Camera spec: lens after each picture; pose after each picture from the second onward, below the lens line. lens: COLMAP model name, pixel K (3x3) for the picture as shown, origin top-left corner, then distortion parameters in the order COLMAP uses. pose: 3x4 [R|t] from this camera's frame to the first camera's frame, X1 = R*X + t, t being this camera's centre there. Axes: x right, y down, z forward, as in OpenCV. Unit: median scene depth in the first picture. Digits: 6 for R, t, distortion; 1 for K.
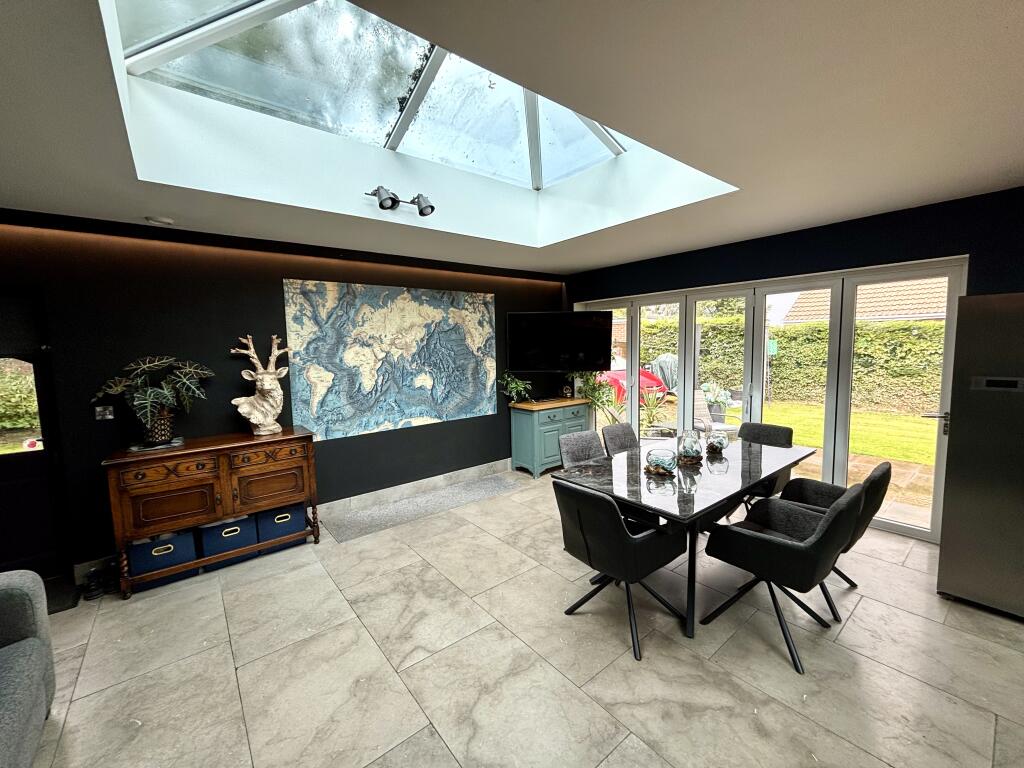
lens RADIAL K [[414.7, 0, 517.3], [0, 414.7, 383.8], [0, 0, 1]] dist [0.002235, -0.001458]
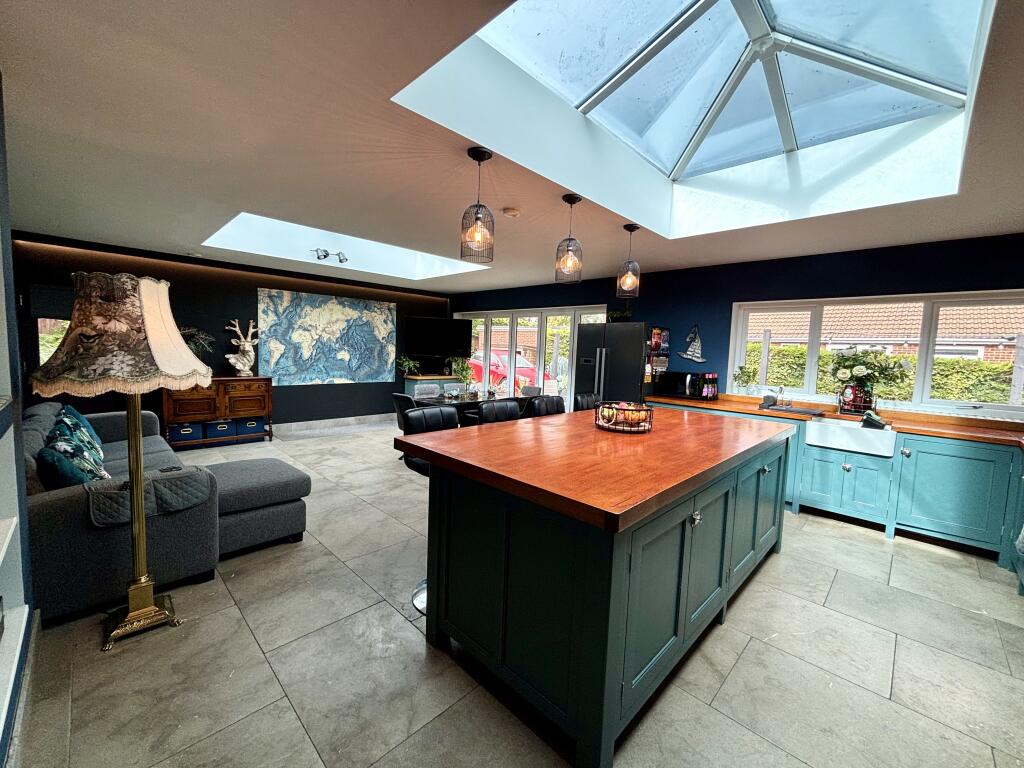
lens RADIAL K [[414.7, 0, 514.9], [0, 414.7, 383.0], [0, 0, 1]] dist [0.002235, -0.001458]
pose [[0.991924, 0.048590, 0.117157, 0.273834], [-0.047275, 0.998784, -0.013972, 0.100751], [-0.117693, 0.008320, 0.993015, -0.733814]]
